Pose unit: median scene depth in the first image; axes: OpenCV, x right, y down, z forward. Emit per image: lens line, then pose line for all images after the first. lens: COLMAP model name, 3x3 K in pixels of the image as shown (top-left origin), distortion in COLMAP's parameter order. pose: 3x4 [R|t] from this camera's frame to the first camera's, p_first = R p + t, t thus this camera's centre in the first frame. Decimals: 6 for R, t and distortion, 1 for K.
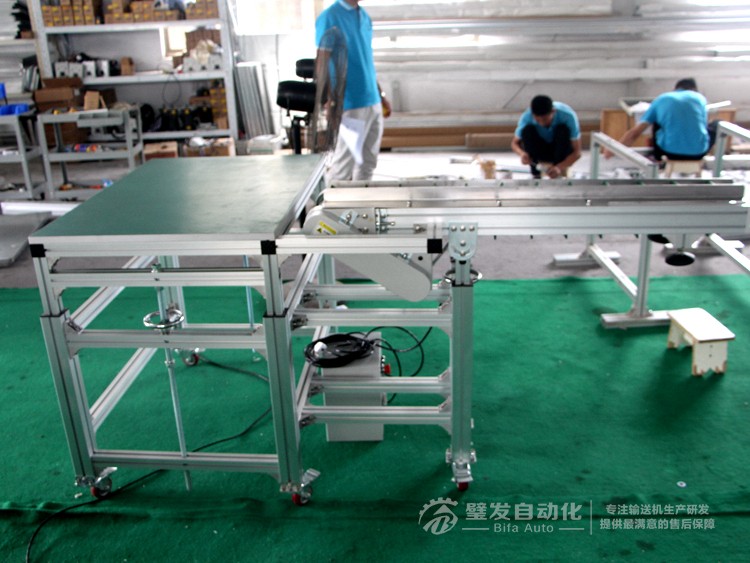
lens RADIAL K [[745.2, 0, 375.0], [0, 745.2, 281.5], [0, 0, 1]] dist [-0.167329, 0.205896]
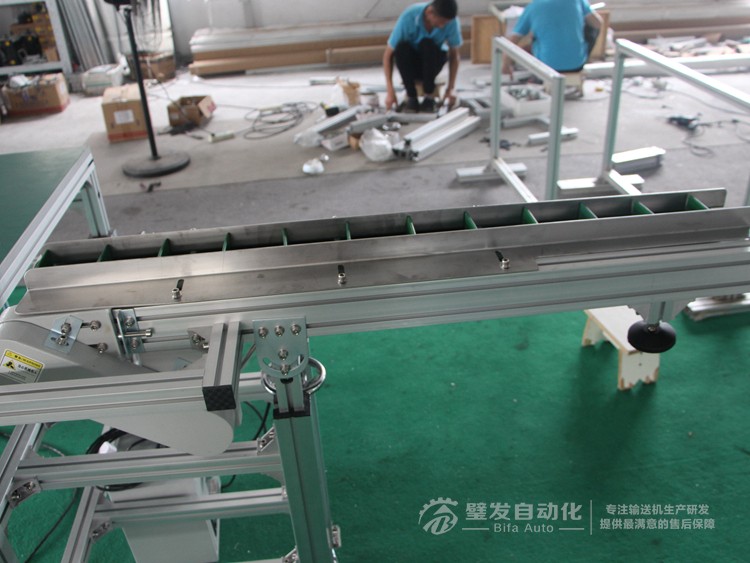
lens RADIAL K [[691.9, 0, 375.0], [0, 691.9, 281.5], [0, 0, 1]] dist [-0.191729, 0.165716]
pose [[0.984198, -0.098494, 0.147151, 0.034892], [0.074367, 0.984099, 0.161301, -0.054437], [-0.160698, -0.147808, 0.975873, 0.150339]]
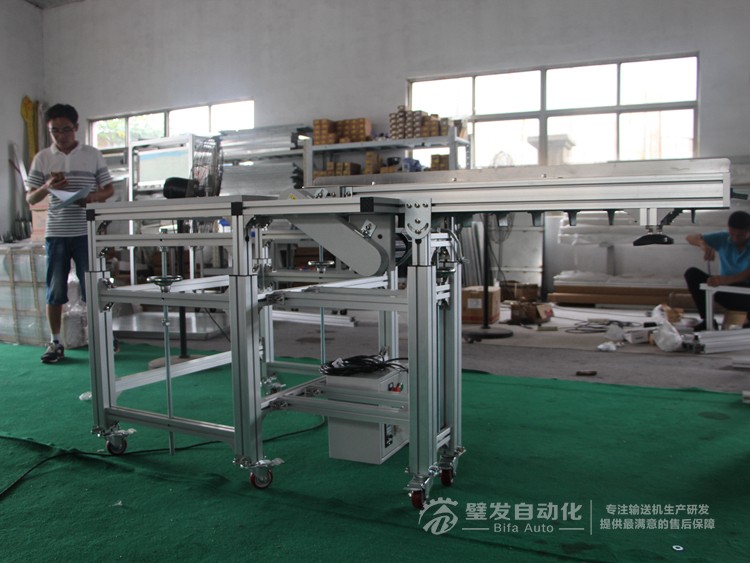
lens RADIAL K [[691.9, 0, 375.0], [0, 691.9, 281.5], [0, 0, 1]] dist [-0.191729, 0.165716]
pose [[0.914662, 0.056189, -0.400296, 0.132382], [-0.165678, 0.955400, -0.244461, 0.078664], [0.368707, 0.289919, 0.883177, 0.056550]]
